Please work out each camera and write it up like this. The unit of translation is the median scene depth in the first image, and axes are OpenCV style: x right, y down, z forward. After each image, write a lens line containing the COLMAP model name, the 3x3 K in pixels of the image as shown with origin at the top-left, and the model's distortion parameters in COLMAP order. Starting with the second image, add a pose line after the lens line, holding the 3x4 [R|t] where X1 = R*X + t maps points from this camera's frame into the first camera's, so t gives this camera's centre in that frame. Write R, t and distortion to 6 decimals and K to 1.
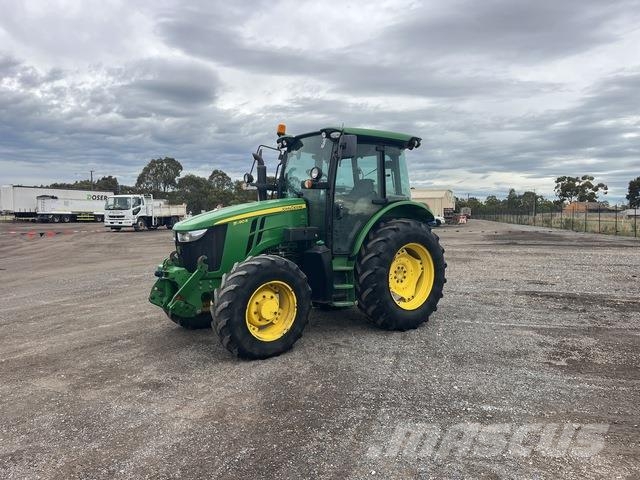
lens RADIAL K [[480.1, 0, 317.5], [0, 480.1, 243.1], [0, 0, 1]] dist [0.081401, -0.098221]
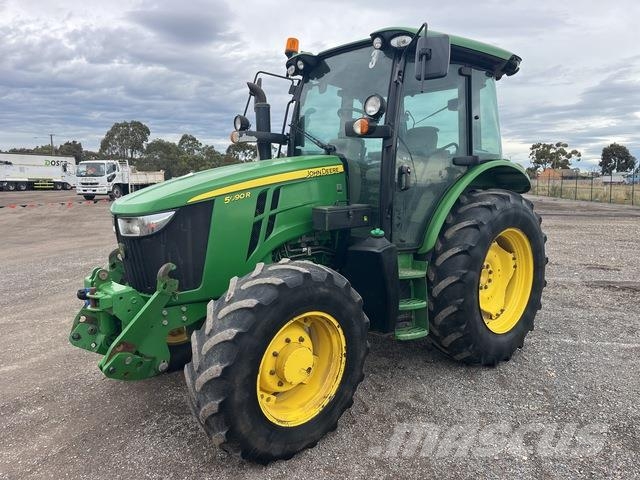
lens RADIAL K [[480.1, 0, 317.5], [0, 480.1, 243.1], [0, 0, 1]] dist [0.081401, -0.098221]
pose [[0.998506, -0.007399, 0.054146, -0.087985], [0.003754, 0.997739, 0.067106, -0.024833], [-0.054521, -0.066803, 0.996276, 0.397817]]
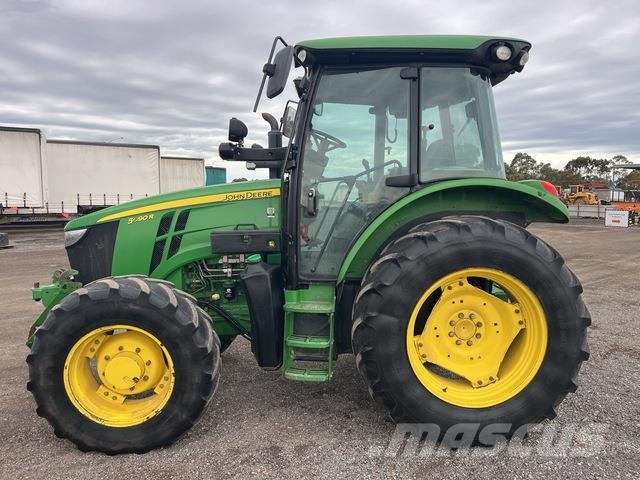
lens RADIAL K [[485.0, 0, 320.0], [0, 485.0, 240.0], [0, 0, 1]] dist [0.012679, 0.001574]
pose [[0.824626, 0.044072, -0.563959, 0.343768], [-0.033167, 0.999012, 0.029574, -0.037480], [0.564705, -0.005683, 0.825273, 0.538309]]
